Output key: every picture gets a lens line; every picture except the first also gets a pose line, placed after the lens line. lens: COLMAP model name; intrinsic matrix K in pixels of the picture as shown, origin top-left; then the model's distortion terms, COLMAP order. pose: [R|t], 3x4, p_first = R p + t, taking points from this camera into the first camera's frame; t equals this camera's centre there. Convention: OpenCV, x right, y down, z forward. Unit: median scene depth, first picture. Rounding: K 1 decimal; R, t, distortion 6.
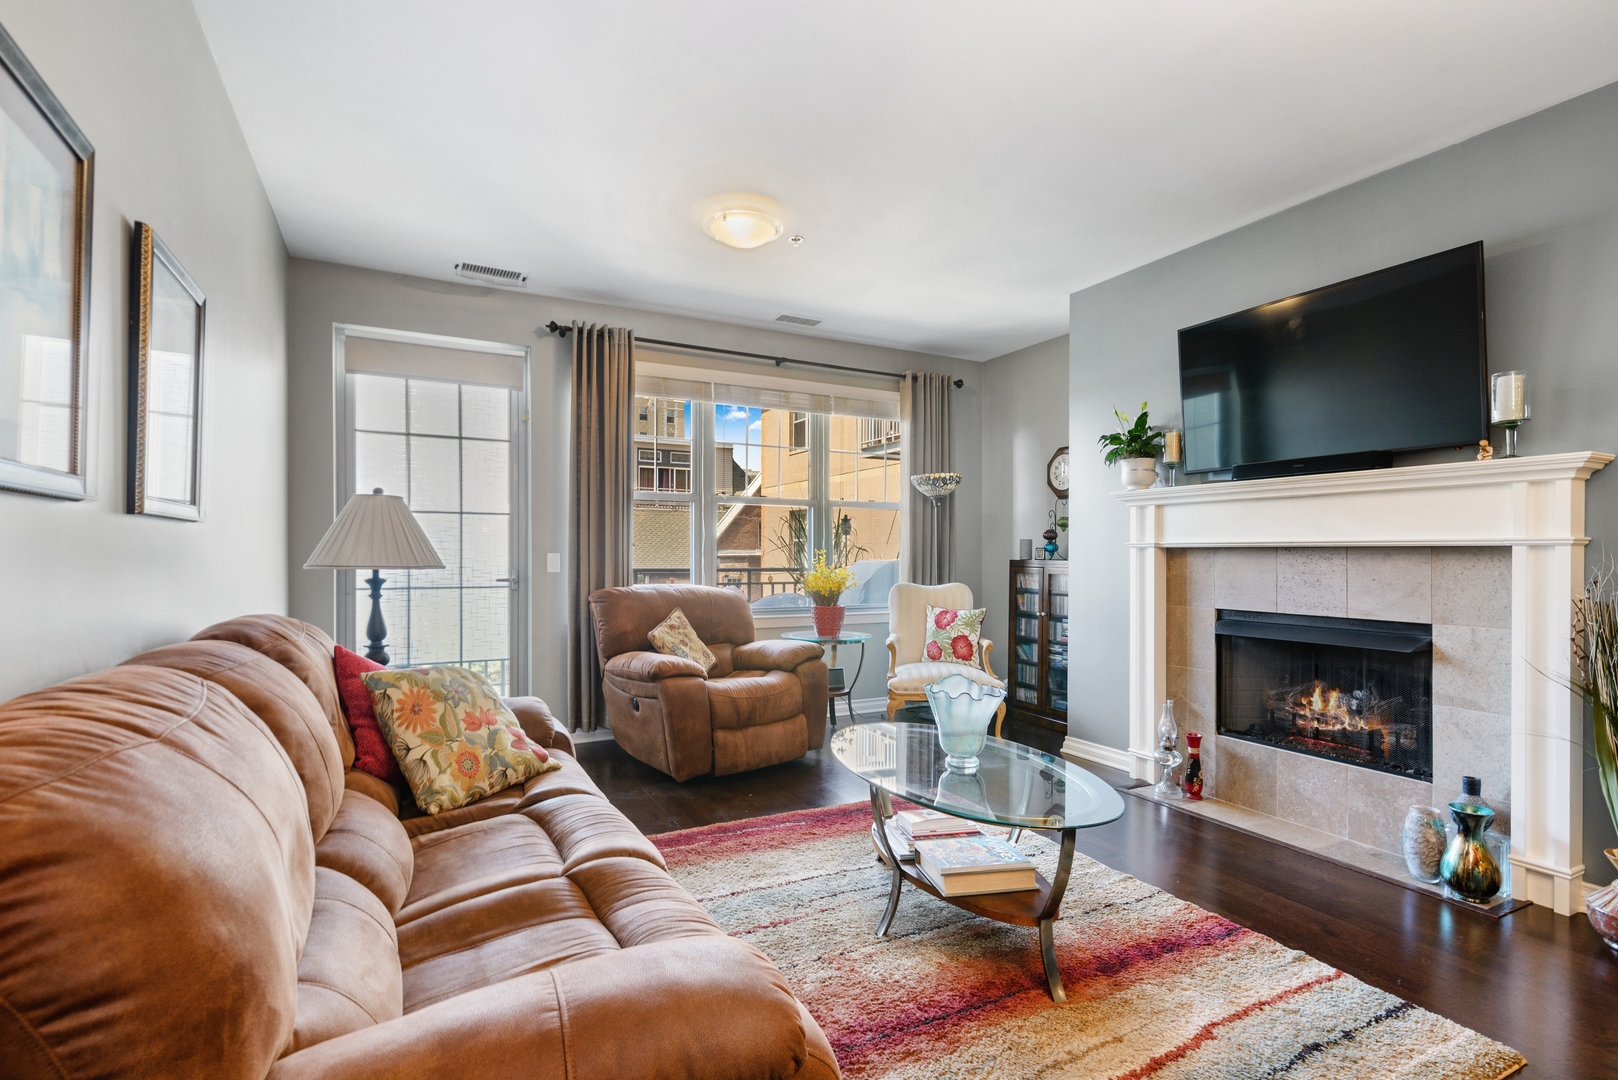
lens RADIAL K [[785.0, 0, 810.3], [0, 785.0, 551.4], [0, 0, 1]] dist [-0.004833, -0.004474]
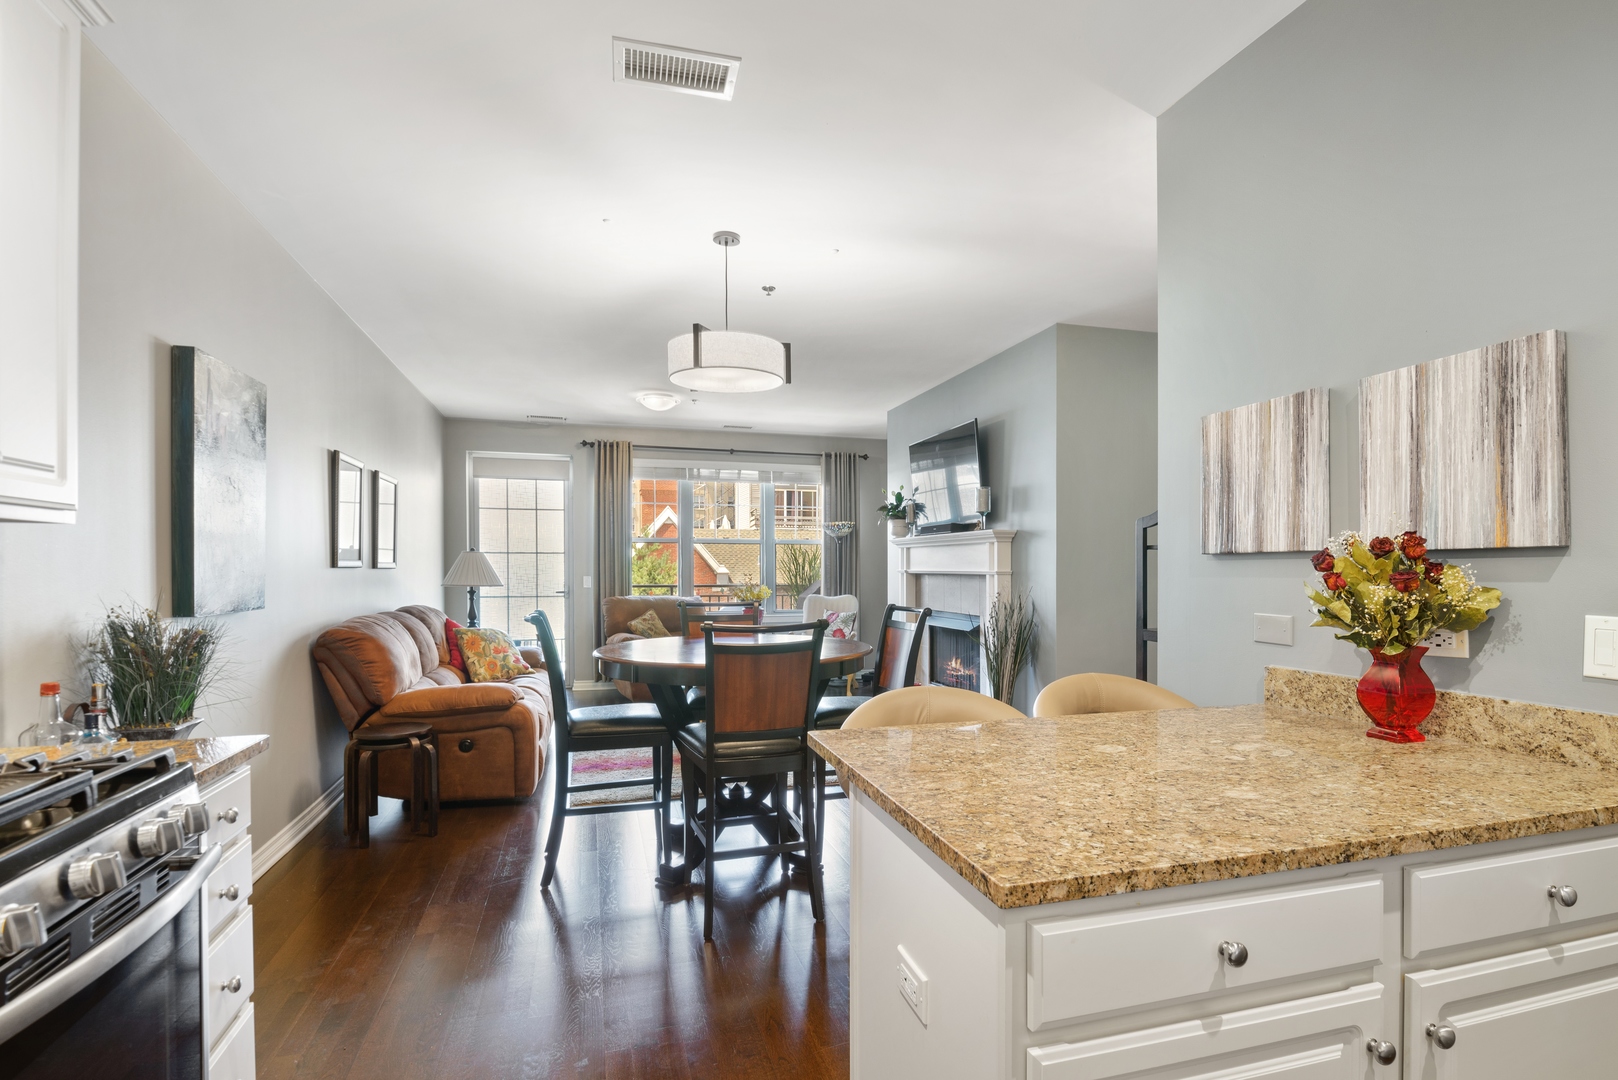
lens RADIAL K [[785.0, 0, 788.2], [0, 785.0, 576.0], [0, 0, 1]] dist [-0.004833, -0.004474]
pose [[0.975098, -0.001095, -0.221770, 0.629645], [0.004185, 0.999901, 0.013465, -0.025742], [0.221734, -0.014058, 0.975006, -0.739693]]
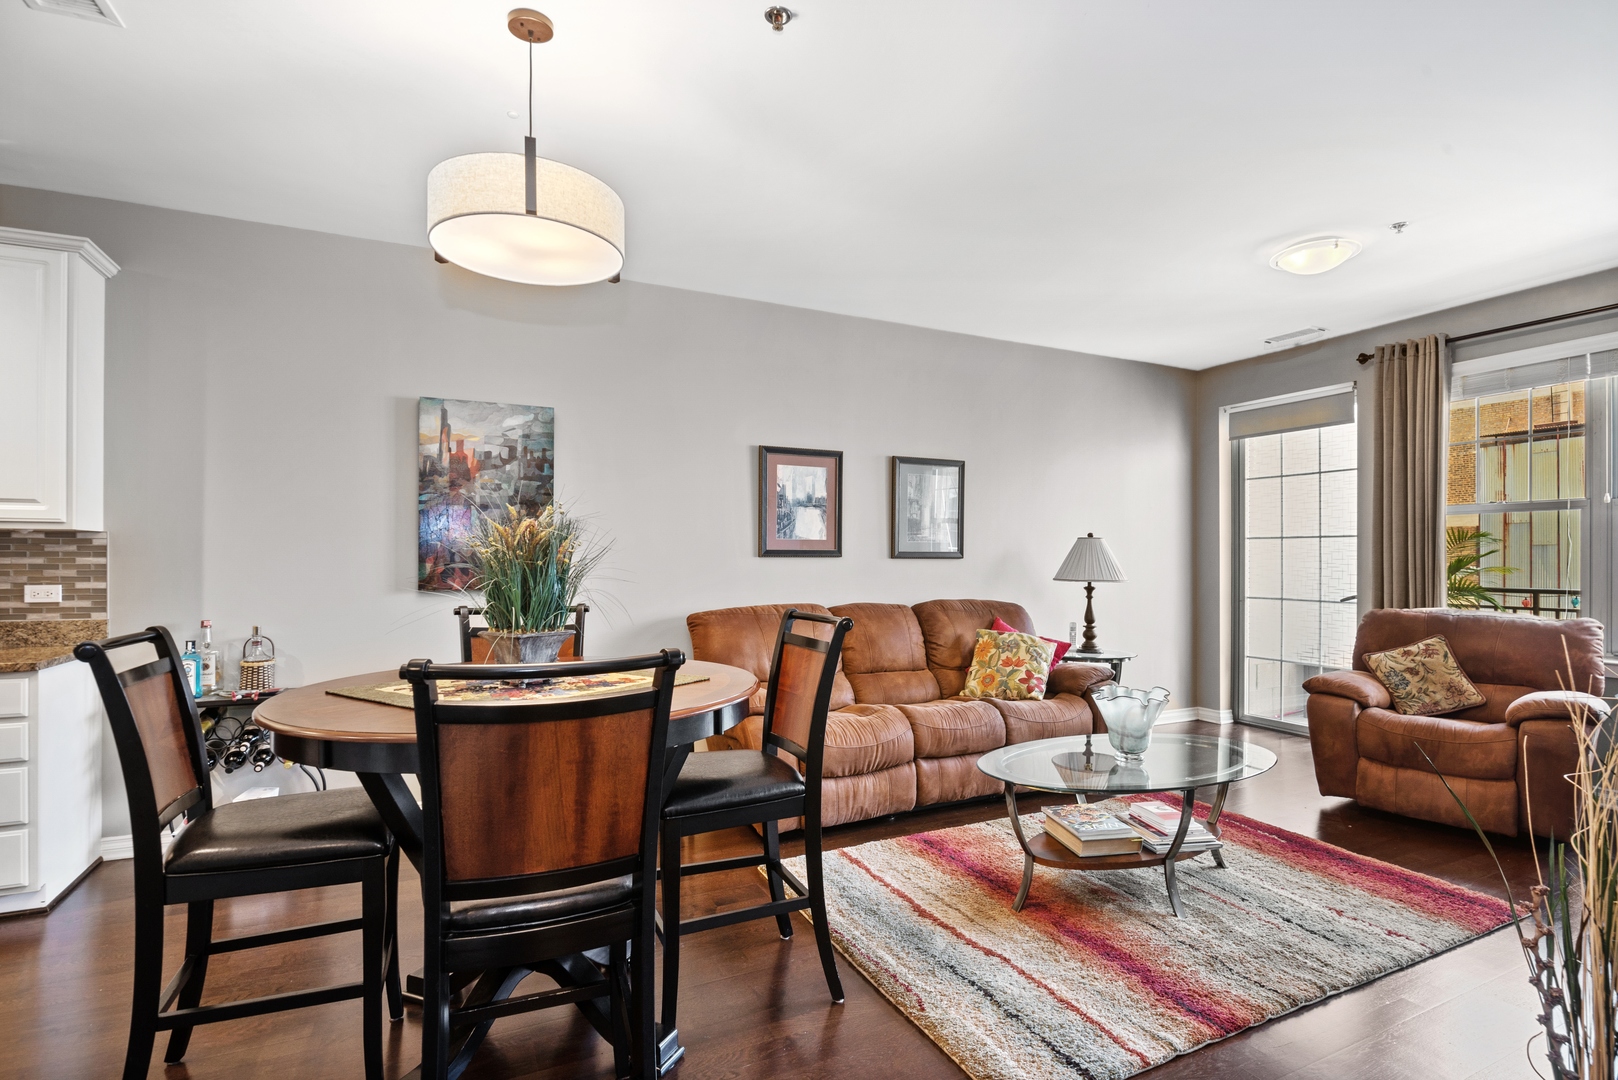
lens RADIAL K [[785.0, 0, 837.6], [0, 785.0, 554.2], [0, 0, 1]] dist [-0.004833, -0.004474]
pose [[-0.016452, -0.012271, -0.999789, 0.952071], [0.000509, 0.999924, -0.012281, -0.012832], [0.999865, -0.000711, -0.016444, 0.403437]]
